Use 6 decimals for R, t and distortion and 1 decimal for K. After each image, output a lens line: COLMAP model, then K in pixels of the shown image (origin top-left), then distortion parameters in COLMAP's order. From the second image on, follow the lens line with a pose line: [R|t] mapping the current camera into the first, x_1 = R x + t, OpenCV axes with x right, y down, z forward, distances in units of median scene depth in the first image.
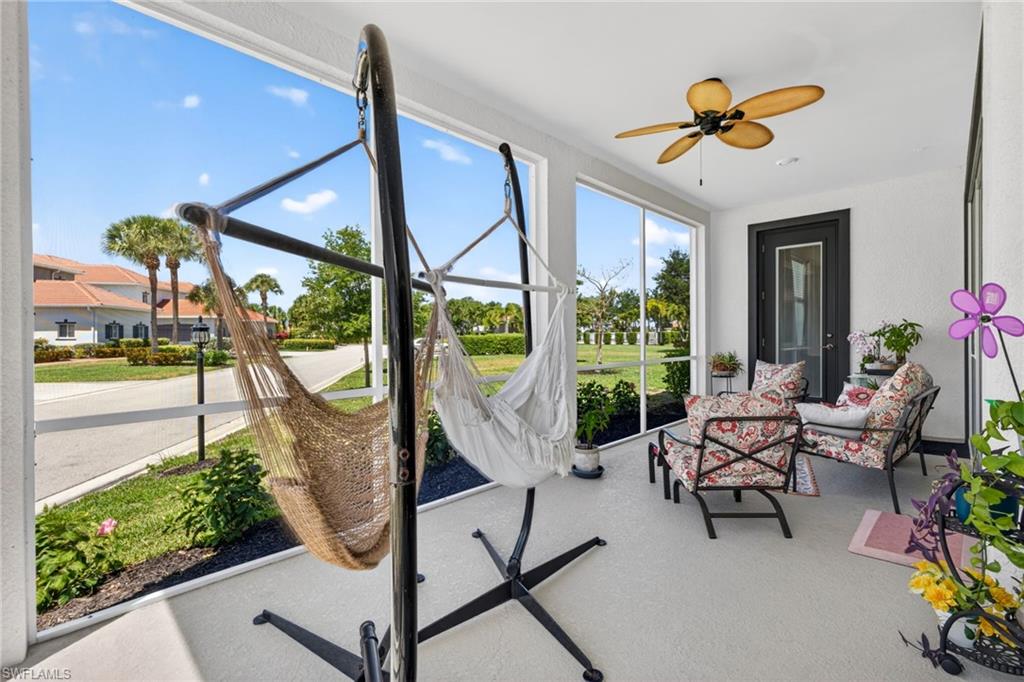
lens RADIAL K [[456.2, 0, 519.4], [0, 456.2, 338.8], [0, 0, 1]] dist [0.004195, 0.000012]
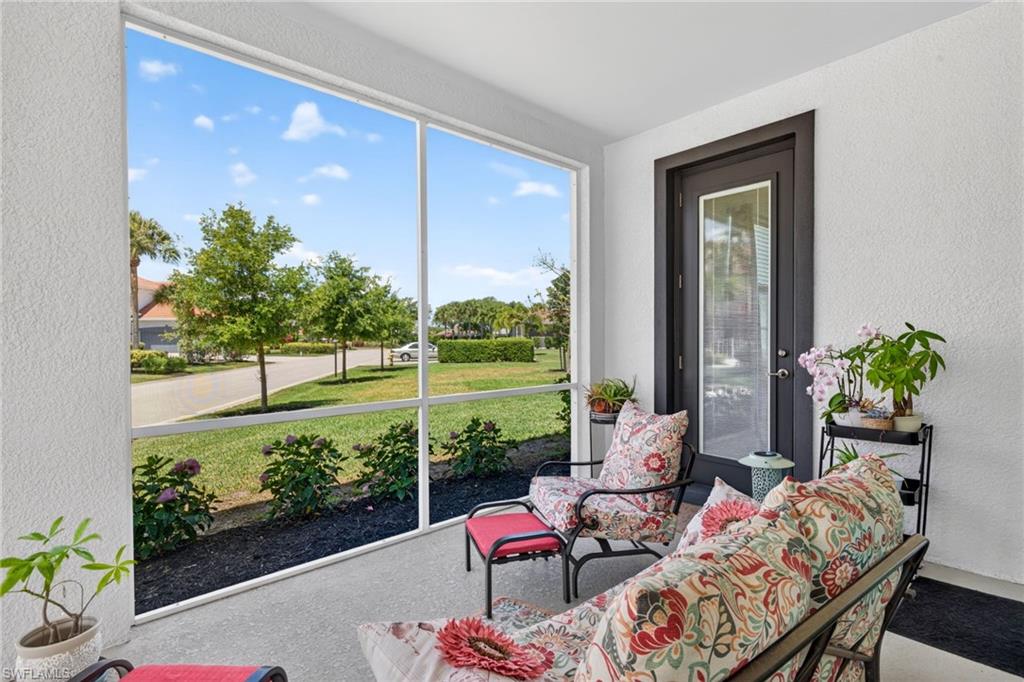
lens RADIAL K [[495.5, 0, 513.2], [0, 495.5, 344.0], [0, 0, 1]] dist [0.005183, 0.000203]
pose [[0.996998, 0.002882, -0.077373, 0.390160], [-0.002621, 0.999991, 0.003482, -0.018372], [0.077382, -0.003268, 0.996996, 0.376031]]
